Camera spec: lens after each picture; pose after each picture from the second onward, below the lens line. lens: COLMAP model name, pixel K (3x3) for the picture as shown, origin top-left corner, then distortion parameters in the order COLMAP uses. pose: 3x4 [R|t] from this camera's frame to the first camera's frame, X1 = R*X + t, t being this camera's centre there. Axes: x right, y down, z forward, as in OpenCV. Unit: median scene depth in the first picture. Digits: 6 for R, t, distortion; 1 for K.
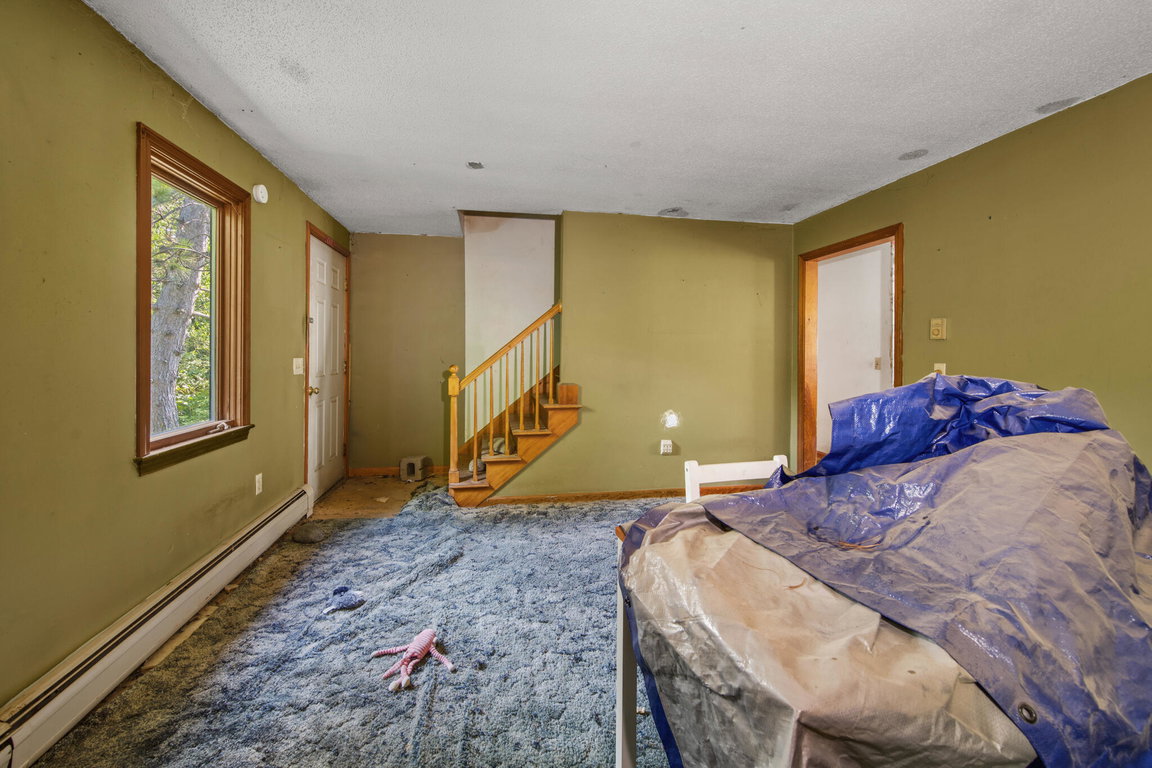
lens RADIAL K [[459.4, 0, 566.4], [0, 459.4, 349.5], [0, 0, 1]] dist [-0.001829, 0.001188]
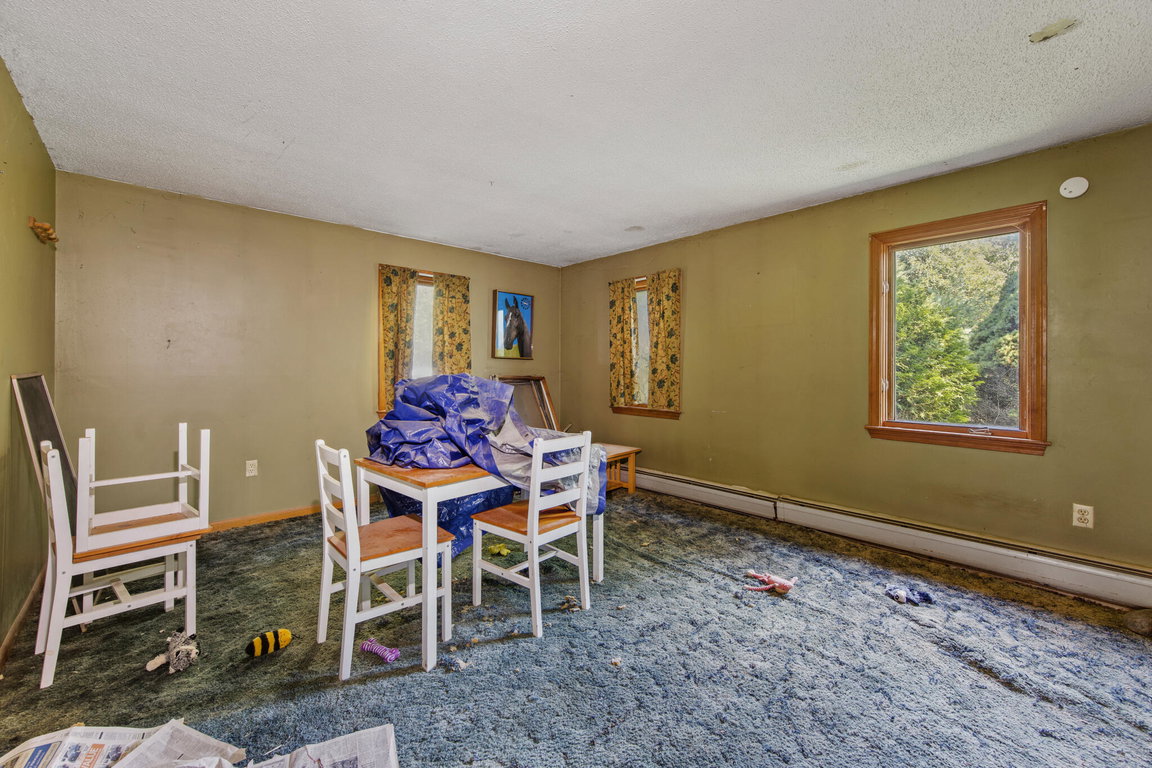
lens RADIAL K [[459.4, 0, 575.5], [0, 459.4, 375.5], [0, 0, 1]] dist [-0.001829, 0.001188]
pose [[-0.841724, -0.000376, -0.539908, 0.693836], [-0.003017, 0.999987, 0.004007, 0.030973], [0.539899, 0.005002, -0.841715, 1.389657]]
